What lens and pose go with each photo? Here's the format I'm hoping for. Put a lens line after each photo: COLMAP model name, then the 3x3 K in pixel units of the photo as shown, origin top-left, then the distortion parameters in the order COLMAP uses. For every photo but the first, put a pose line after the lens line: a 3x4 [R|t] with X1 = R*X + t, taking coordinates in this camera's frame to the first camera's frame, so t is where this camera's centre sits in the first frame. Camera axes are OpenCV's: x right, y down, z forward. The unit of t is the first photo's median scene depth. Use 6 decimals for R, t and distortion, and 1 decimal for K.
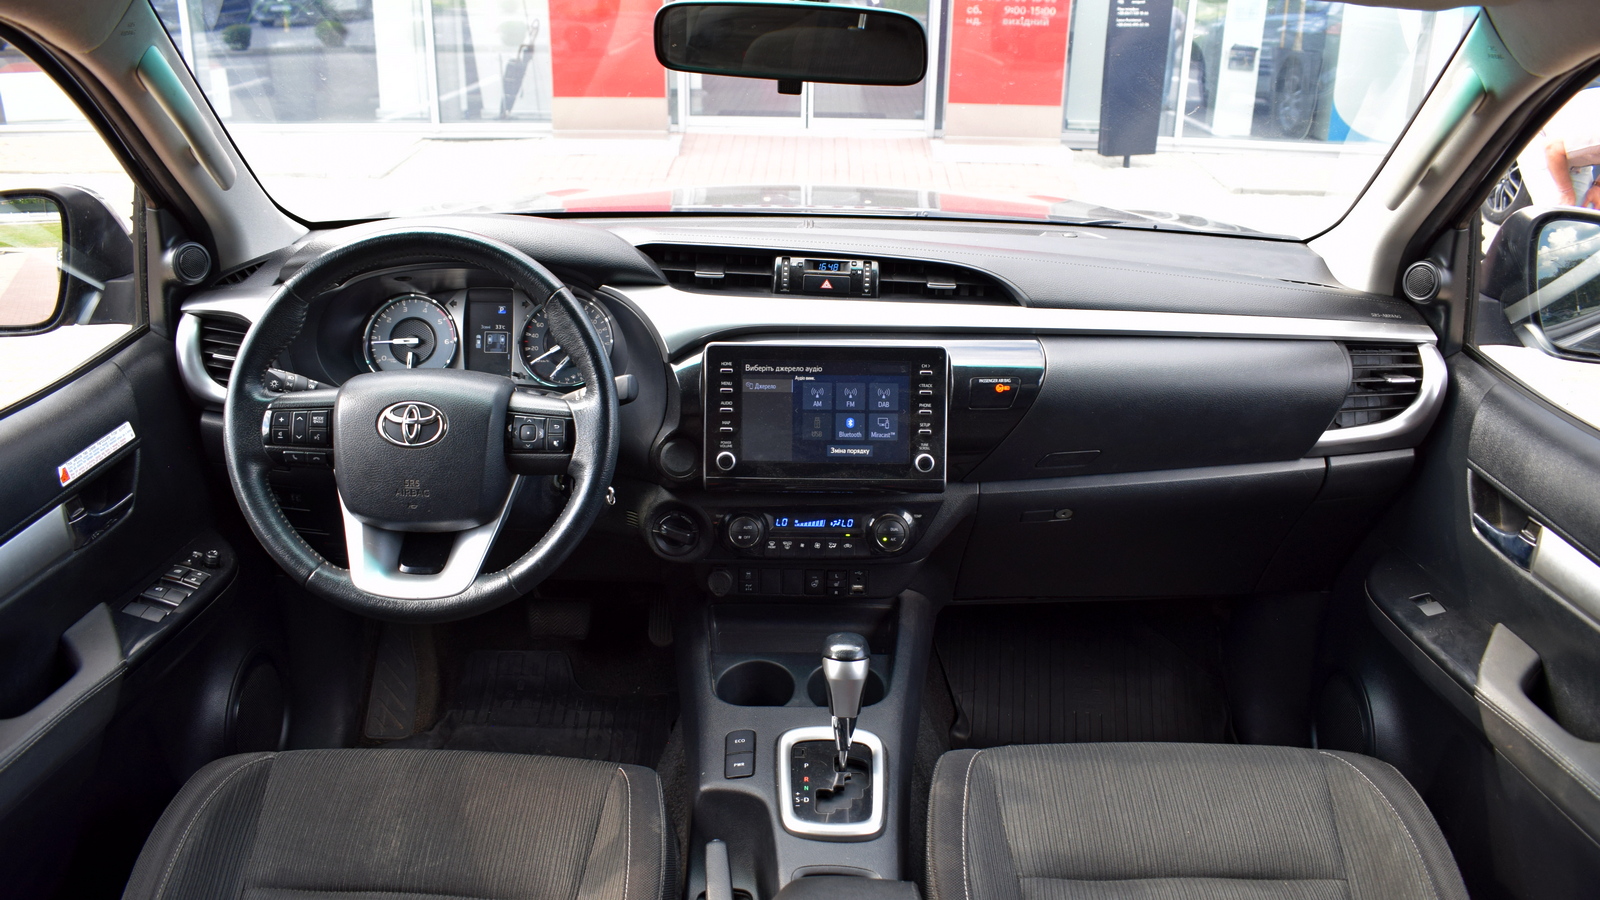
lens RADIAL K [[1260.6, 0, 800.0], [0, 1260.6, 450.0], [0, 0, 1]] dist [-0.075118, 0.000223]
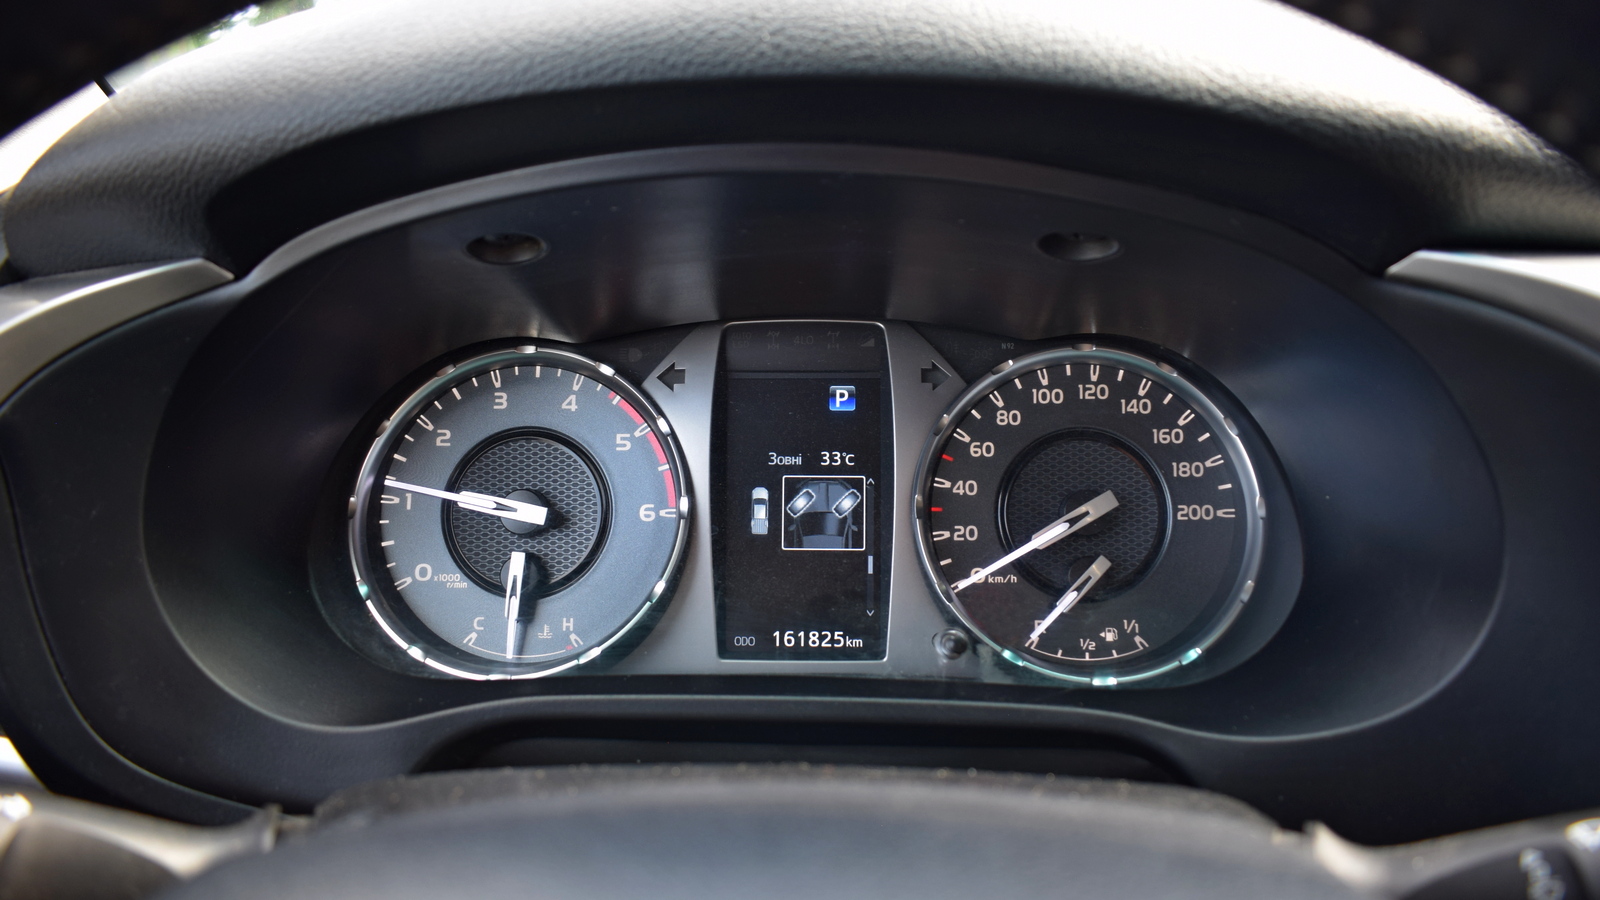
lens RADIAL K [[1248.5, 0, 800.0], [0, 1248.5, 450.0], [0, 0, 1]] dist [-0.095493, 0.012282]
pose [[0.999233, -0.014122, -0.036513, -0.256769], [0.009524, 0.992342, -0.123155, -0.071059], [0.037973, 0.122713, 0.991715, 0.781772]]
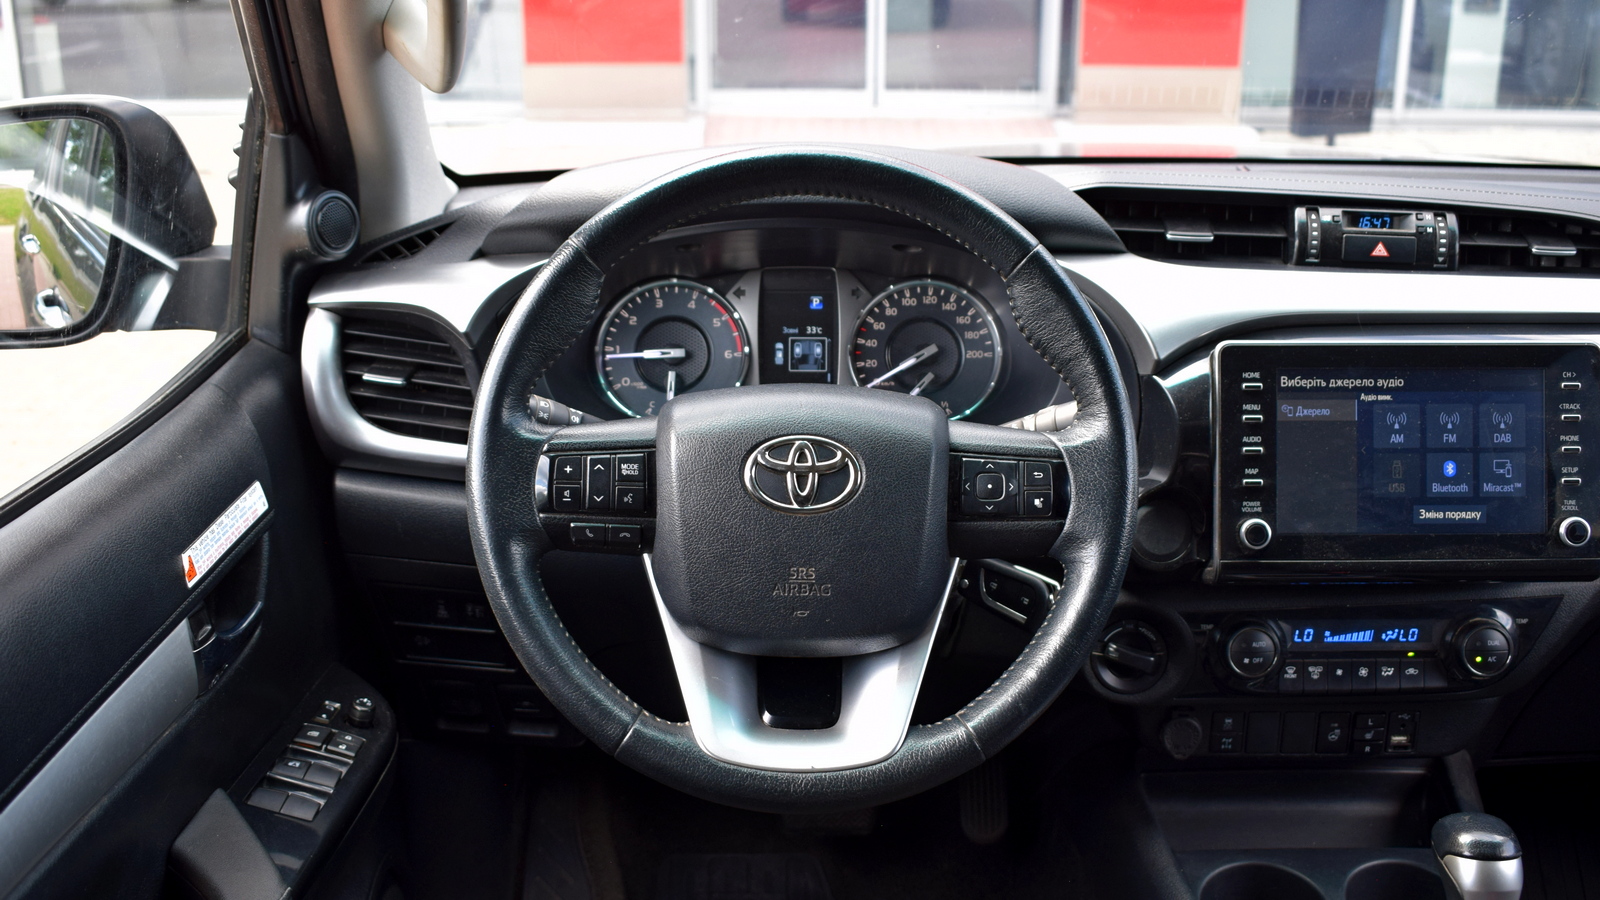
lens RADIAL K [[1738.6, 0, 802.3], [0, 1738.6, 449.8], [0, 0, 1]] dist [-0.068218, 0.012960]
pose [[0.999880, -0.014255, 0.006051, -0.271631], [0.014621, 0.997740, -0.065578, 0.019093], [-0.005103, 0.065659, 0.997829, 0.155498]]
